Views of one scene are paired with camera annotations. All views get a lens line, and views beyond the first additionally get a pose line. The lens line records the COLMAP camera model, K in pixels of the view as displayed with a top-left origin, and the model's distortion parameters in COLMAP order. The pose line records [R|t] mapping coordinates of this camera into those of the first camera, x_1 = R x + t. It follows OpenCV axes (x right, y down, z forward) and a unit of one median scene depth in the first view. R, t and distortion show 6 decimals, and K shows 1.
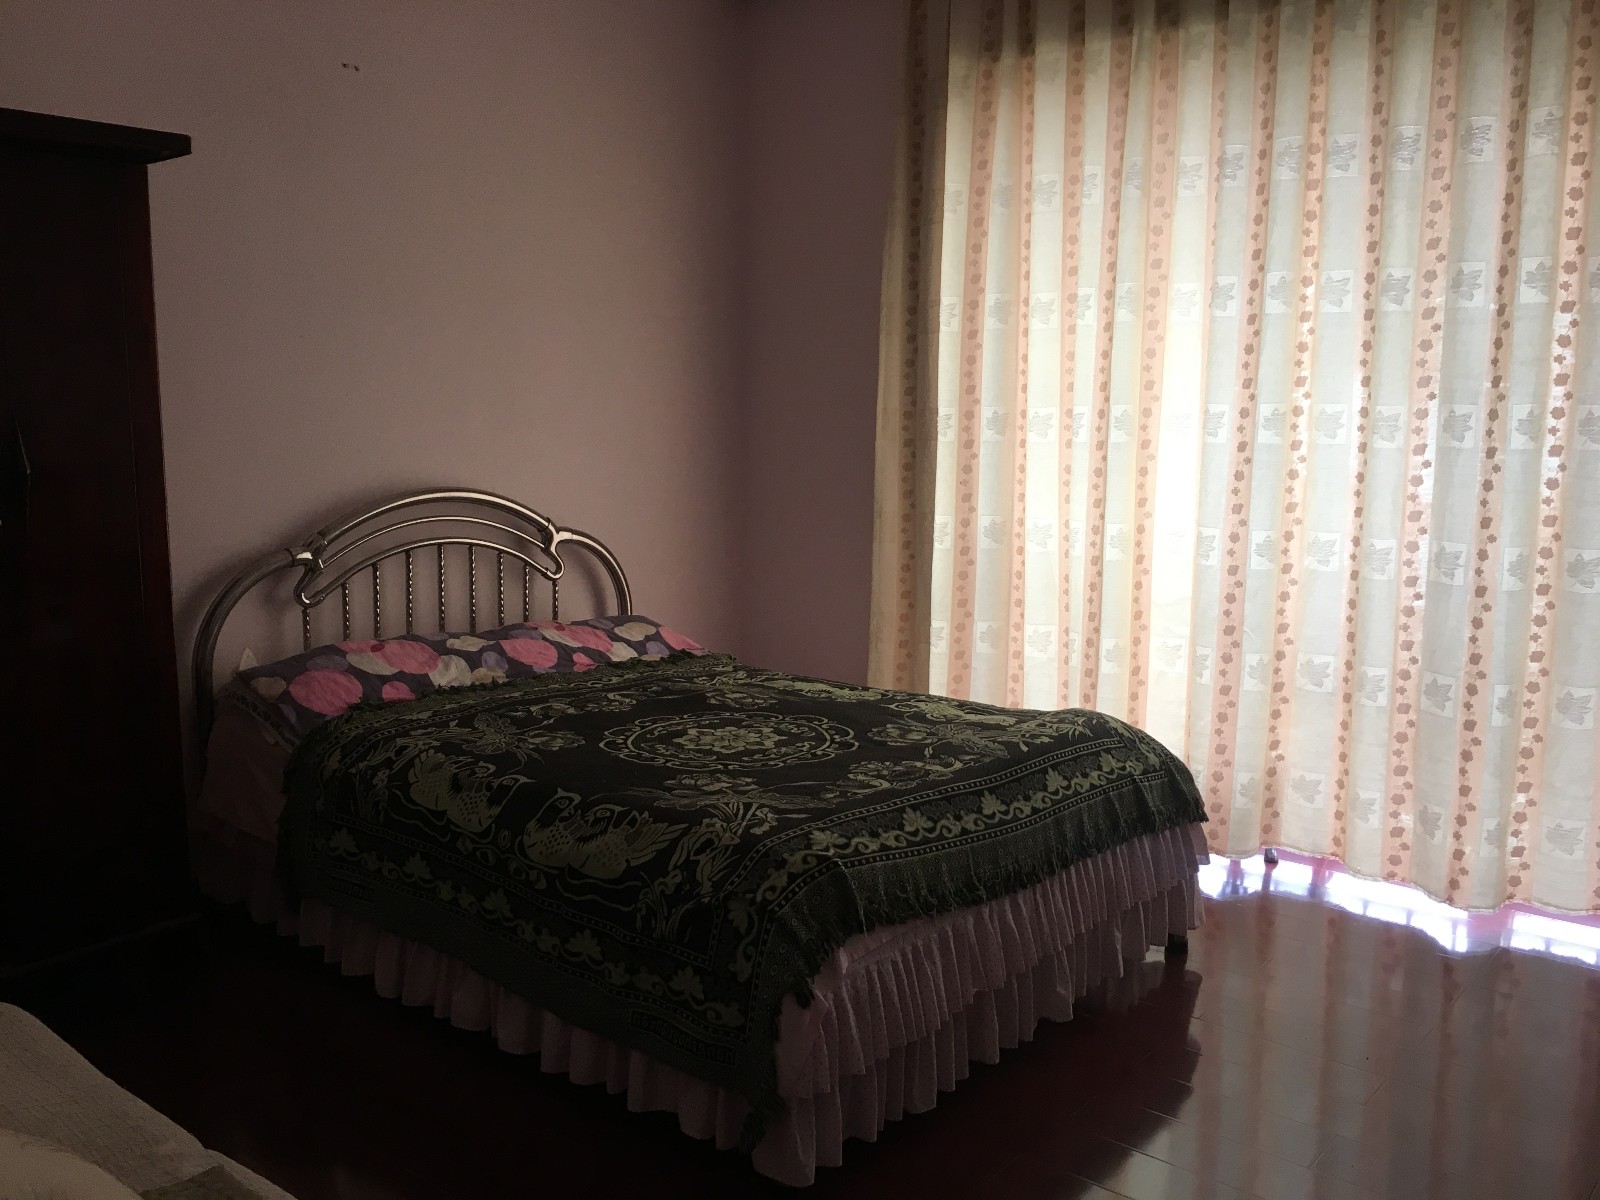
lens RADIAL K [[1344.4, 0, 800.0], [0, 1344.4, 600.0], [0, 0, 1]] dist [0.002950, -0.005295]
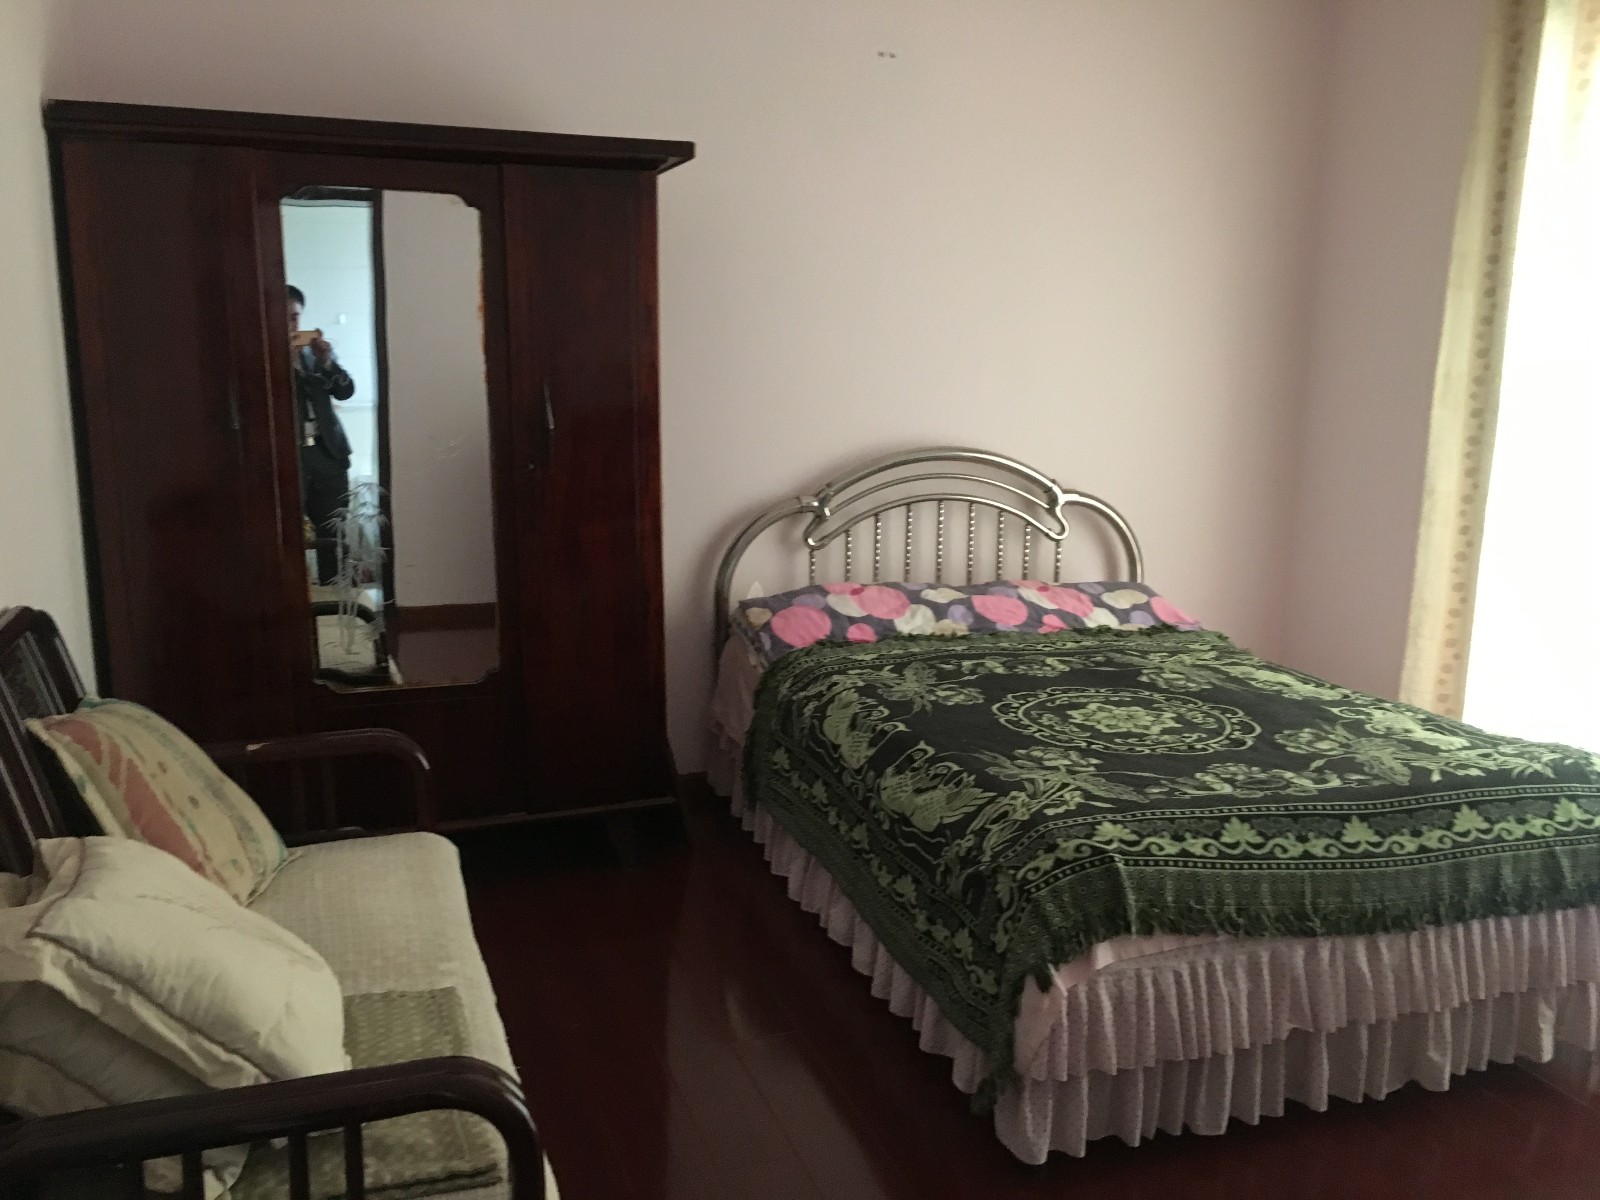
lens RADIAL K [[1356.2, 0, 800.0], [0, 1356.2, 600.0], [0, 0, 1]] dist [0.003863, -0.047070]
pose [[0.844185, 0.098836, -0.526861, 0.284141], [-0.075776, 0.994988, 0.065240, -0.032167], [0.530668, -0.015151, 0.847444, 0.039889]]
